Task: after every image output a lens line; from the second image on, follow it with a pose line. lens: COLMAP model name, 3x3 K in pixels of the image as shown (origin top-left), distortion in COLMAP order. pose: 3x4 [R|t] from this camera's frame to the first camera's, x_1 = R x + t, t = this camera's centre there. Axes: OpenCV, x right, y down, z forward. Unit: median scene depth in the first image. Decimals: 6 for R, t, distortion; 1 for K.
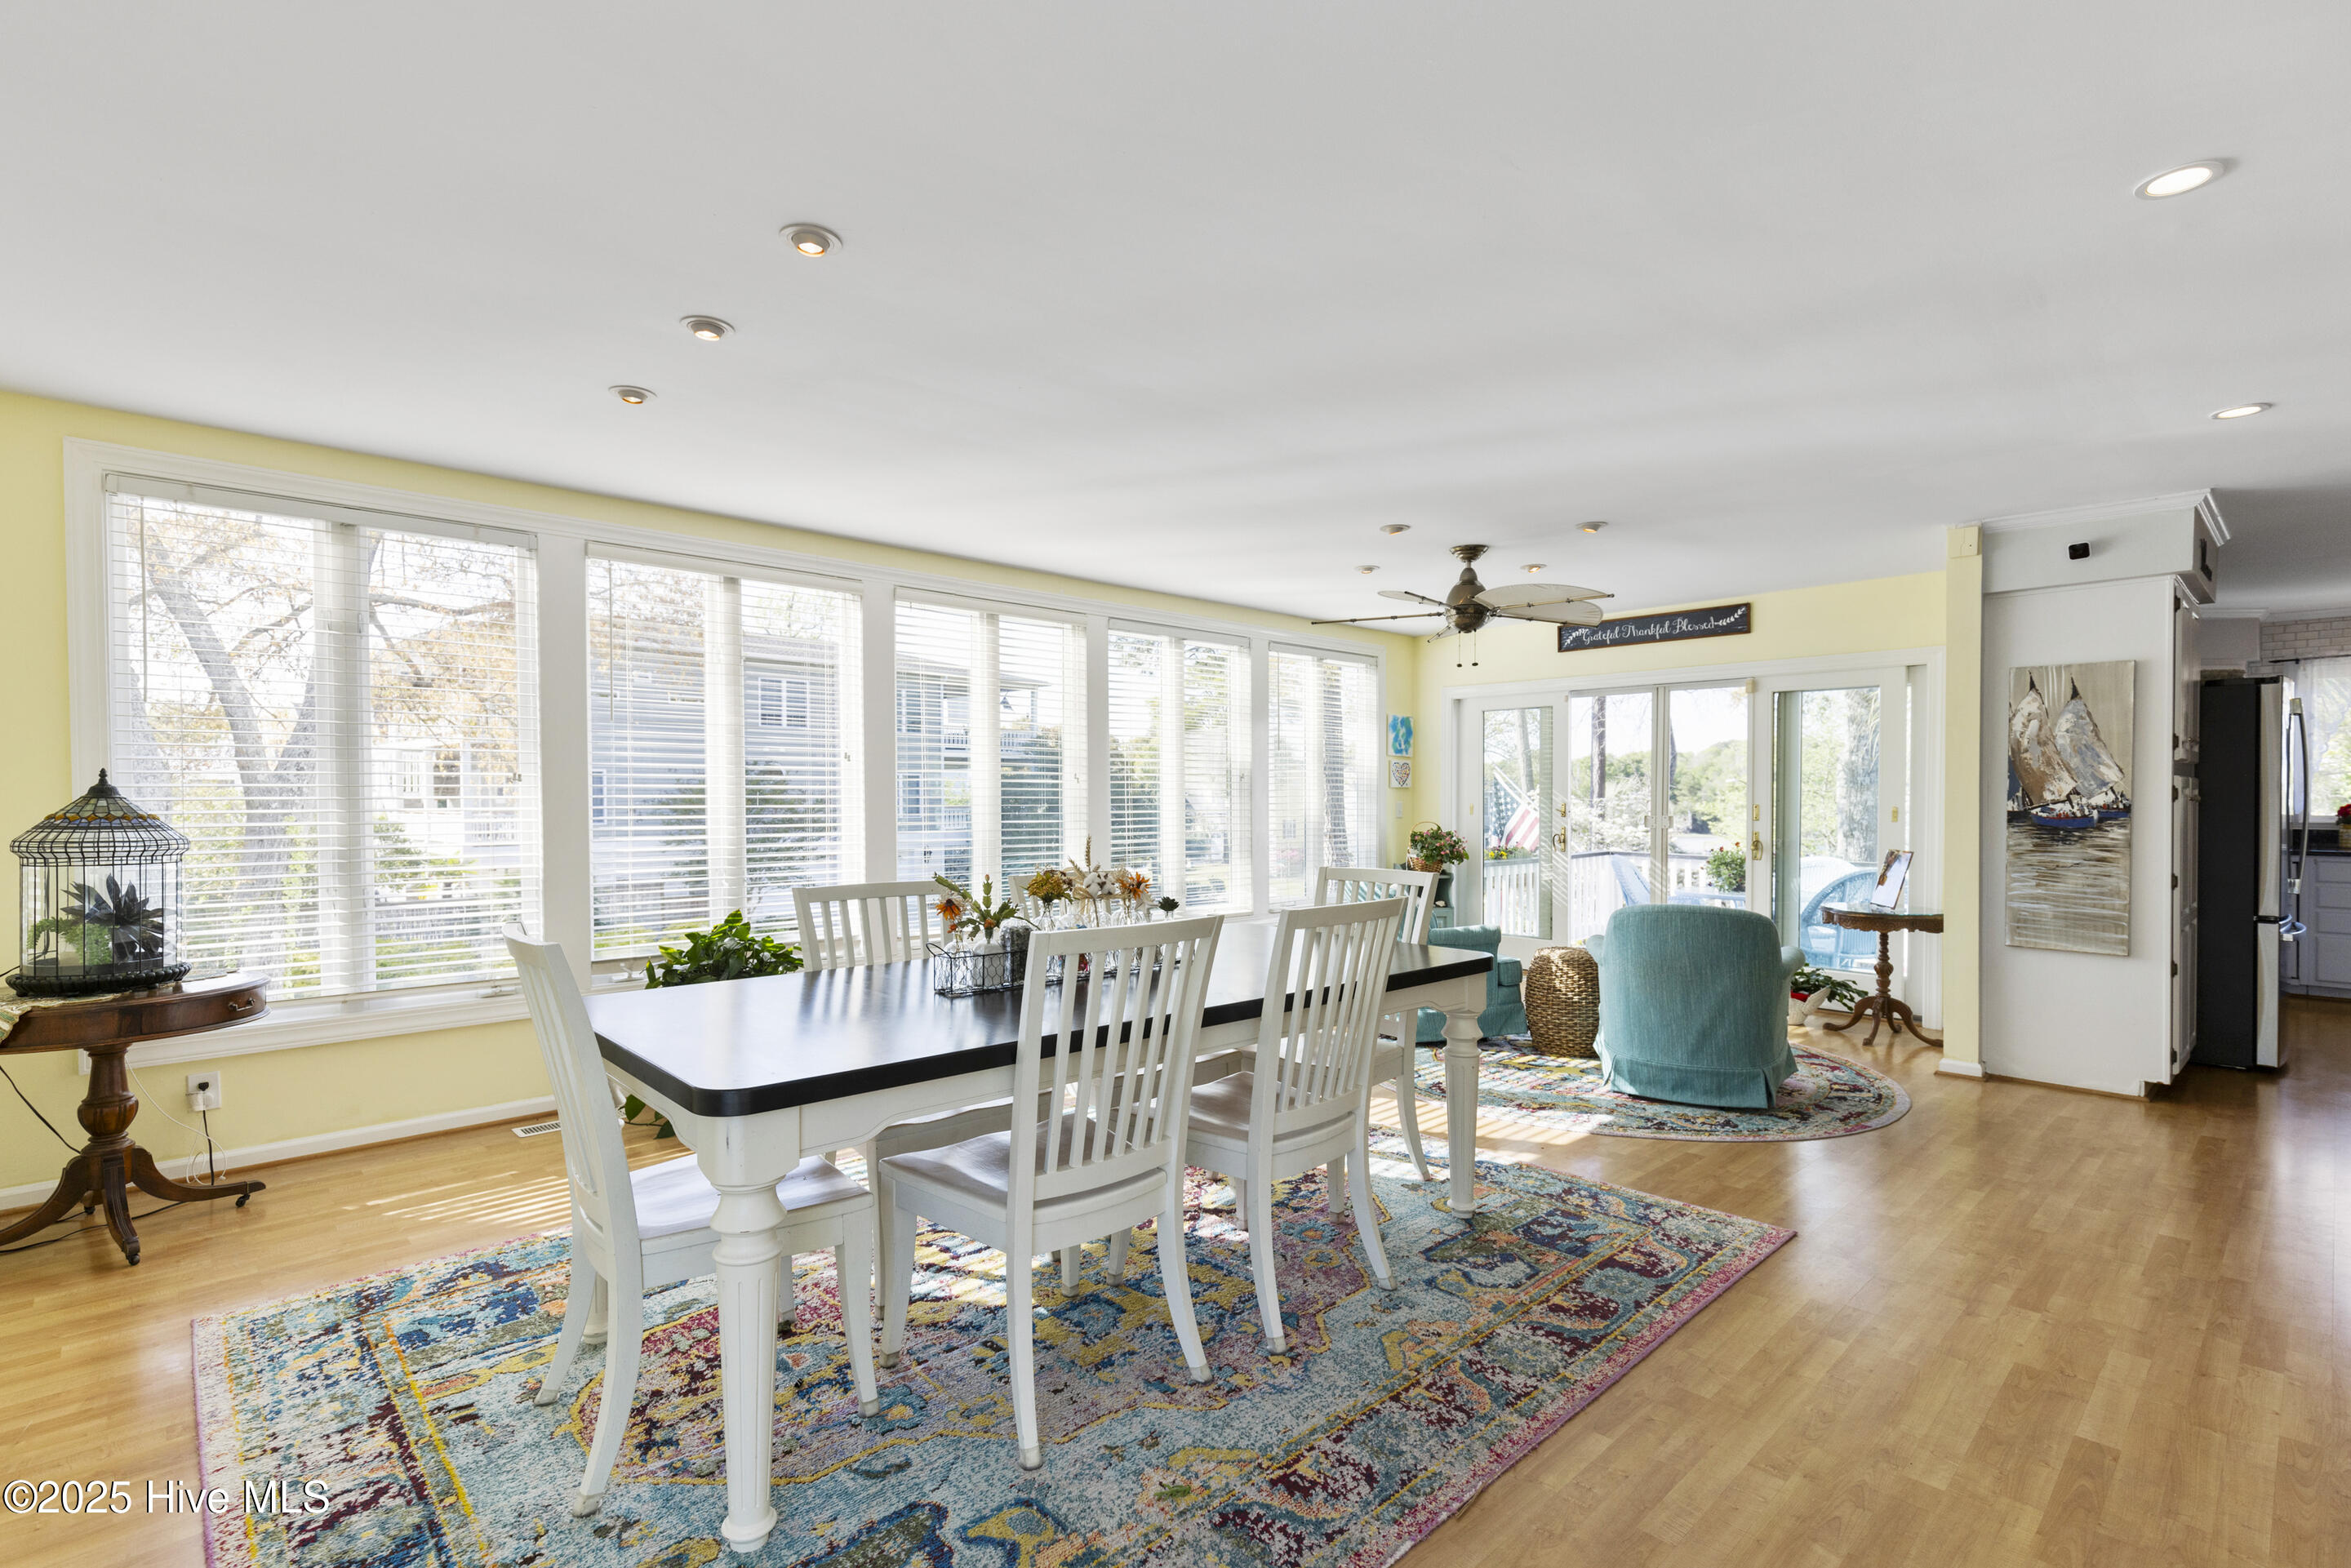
lens RADIAL K [[1086.0, 0, 1155.5], [0, 1086.0, 791.5], [0, 0, 1]] dist [0.012282, -0.000135]
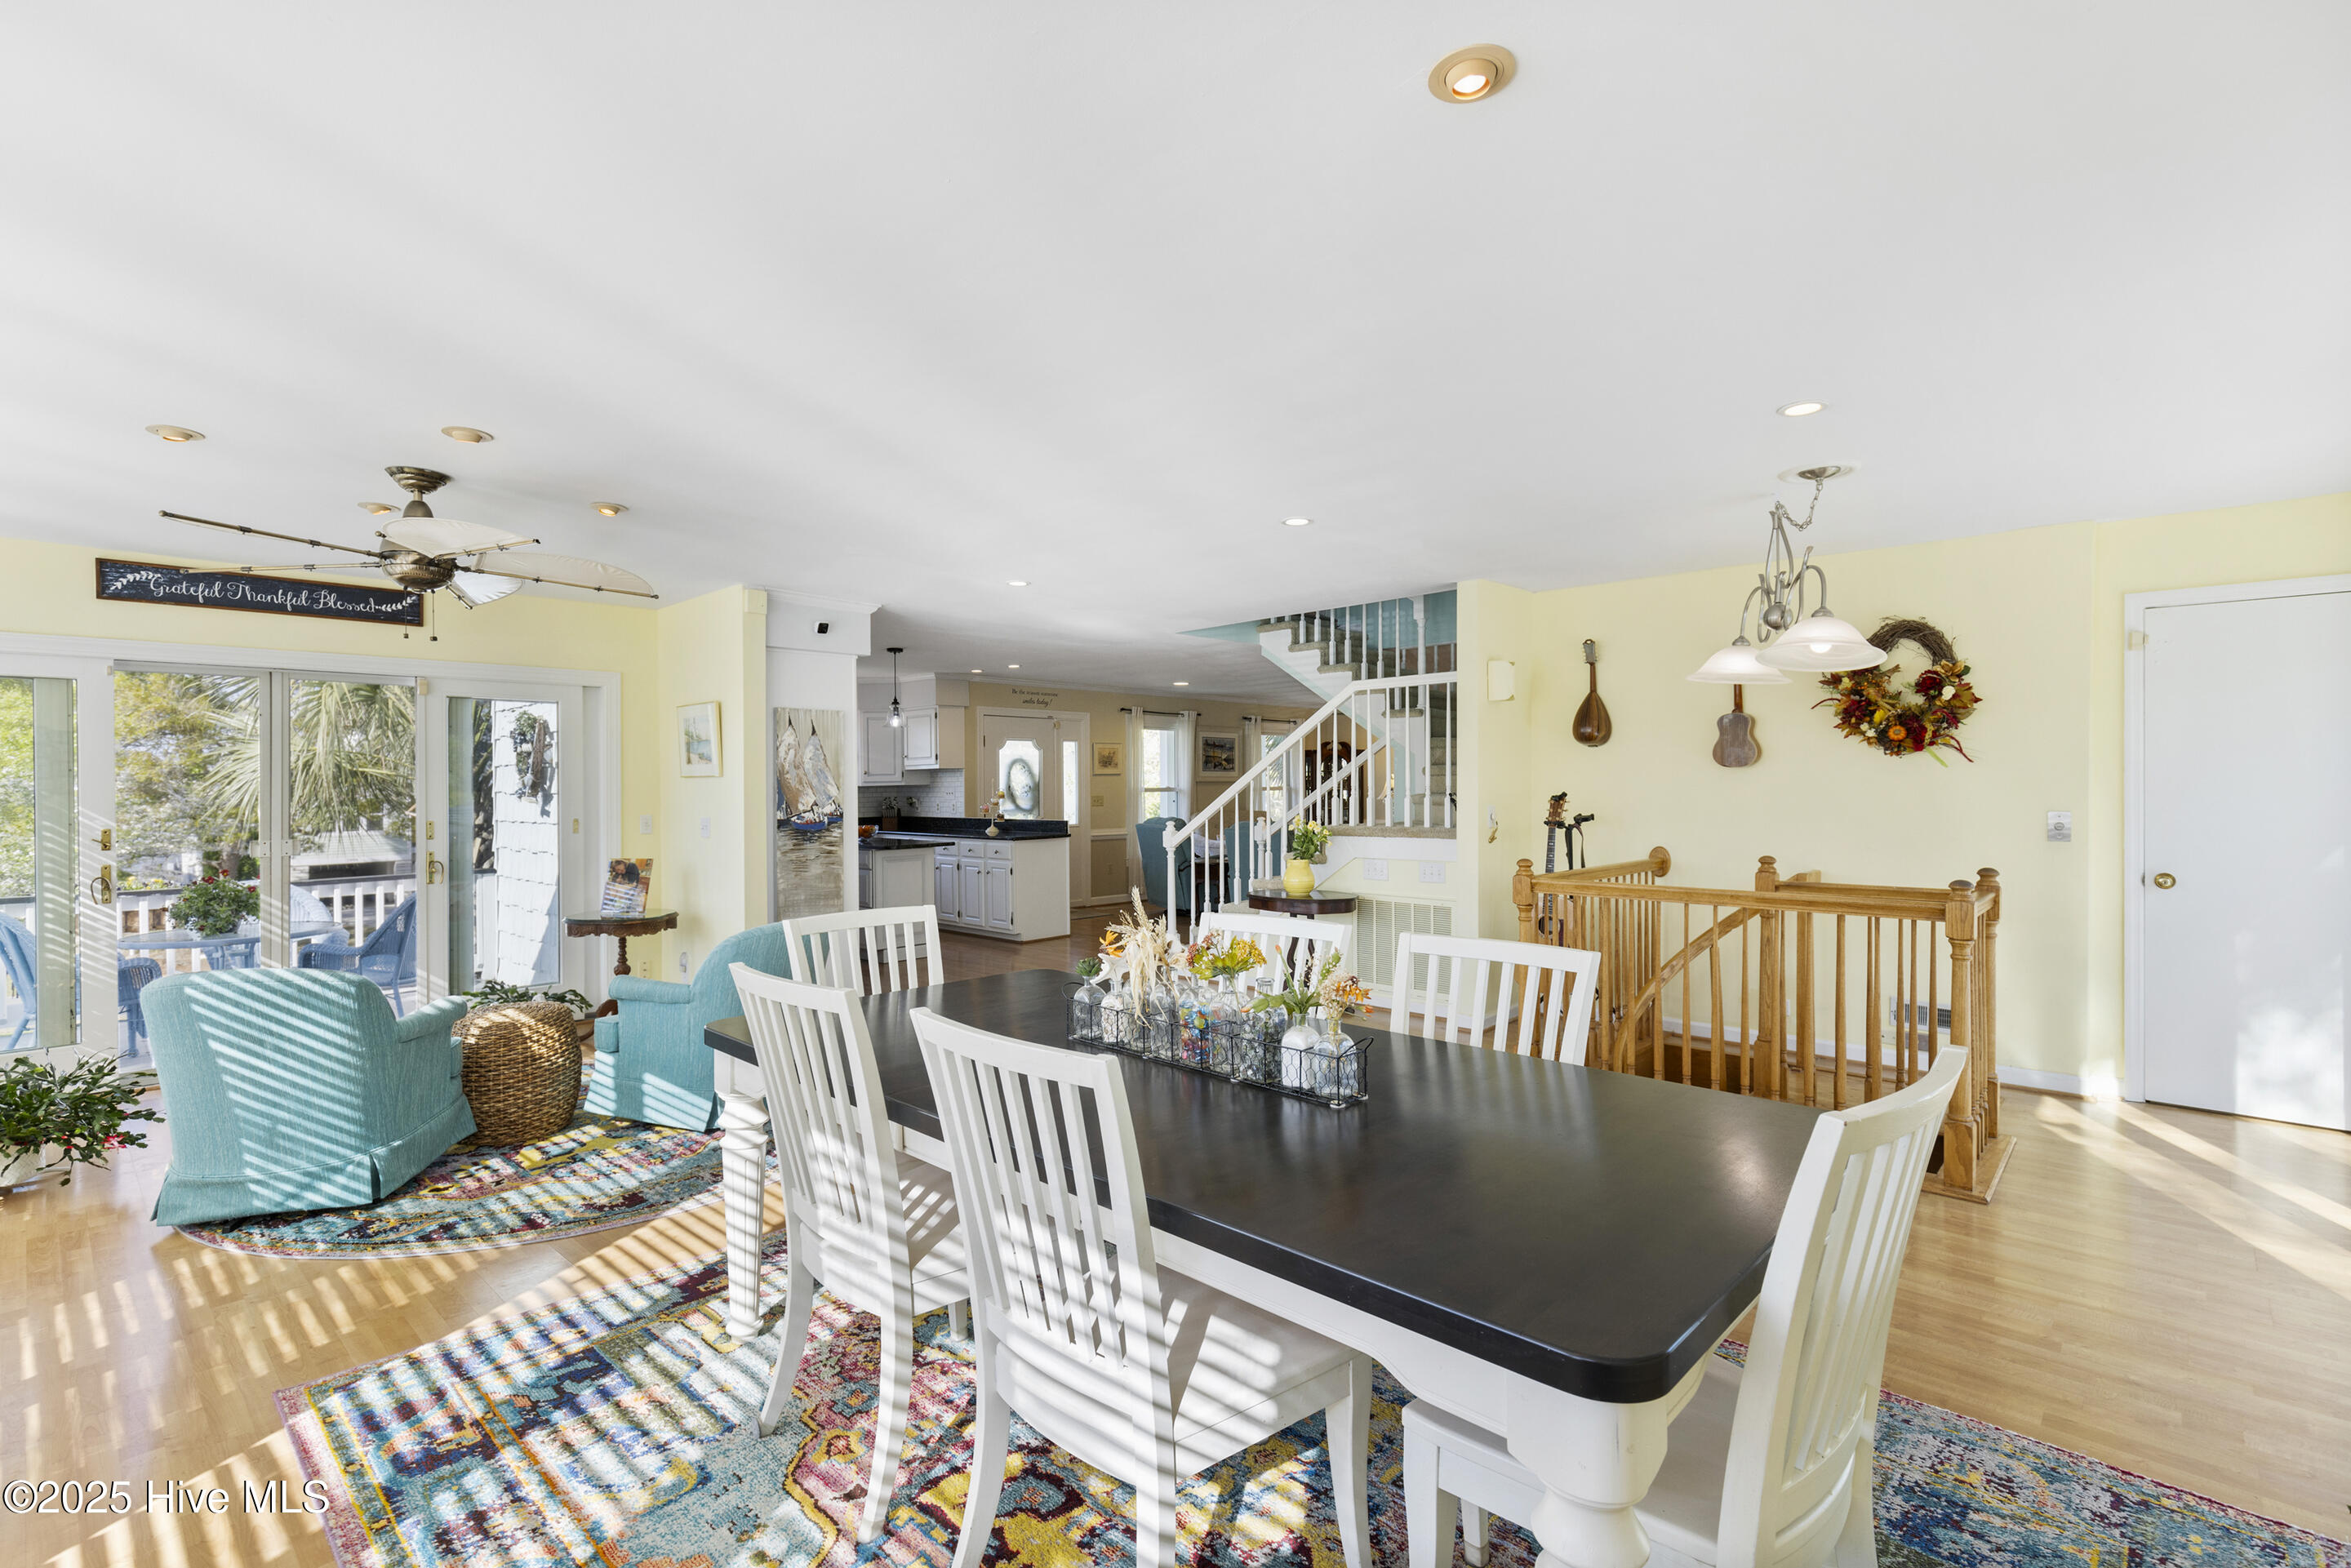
lens RADIAL K [[1086.0, 0, 1155.5], [0, 1086.0, 791.5], [0, 0, 1]] dist [0.012282, -0.000135]
pose [[-0.079672, -0.006226, 0.996802, -0.549866], [0.006575, 0.999955, 0.006771, -0.021639], [-0.996799, 0.007094, -0.079628, 0.701637]]
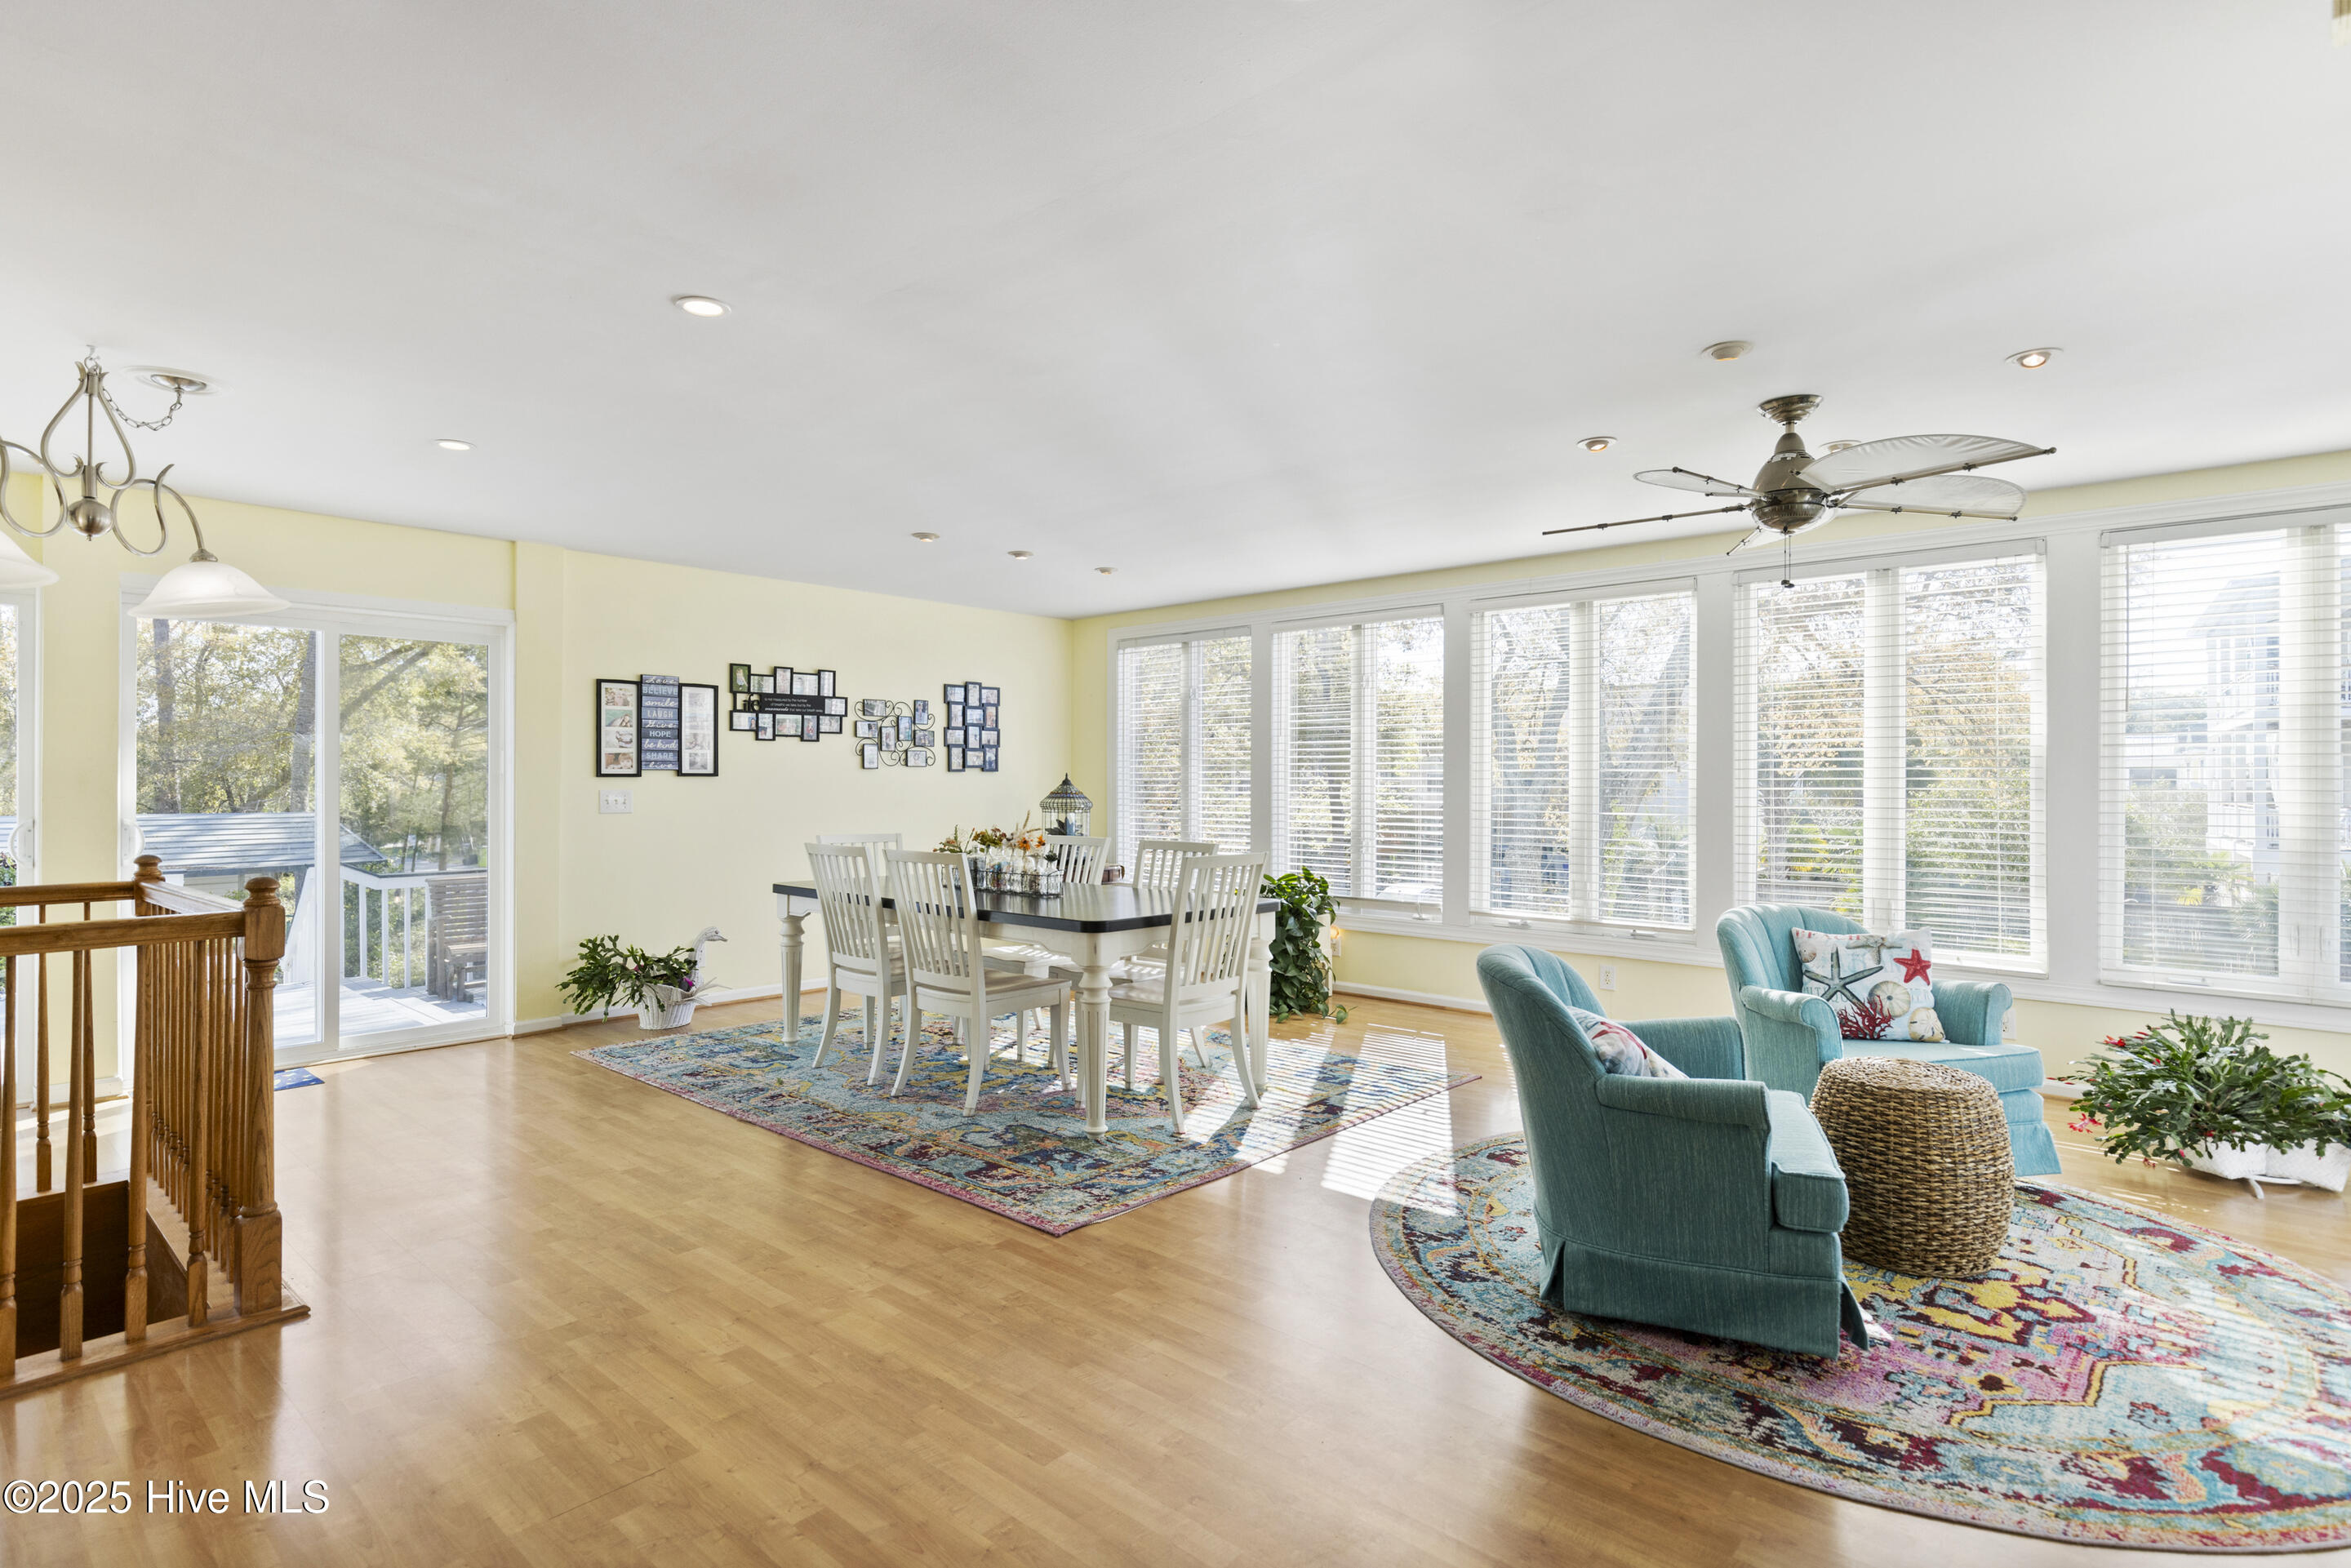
lens RADIAL K [[1175.0, 0, 1184.0], [0, 1175.0, 777.9], [0, 0, 1]] dist [0.001489, 0.000115]
pose [[0.104536, -0.002606, -0.994518, 1.126602], [0.001430, 0.999996, -0.002470, -0.003020], [0.994520, -0.001164, 0.104539, 0.684919]]
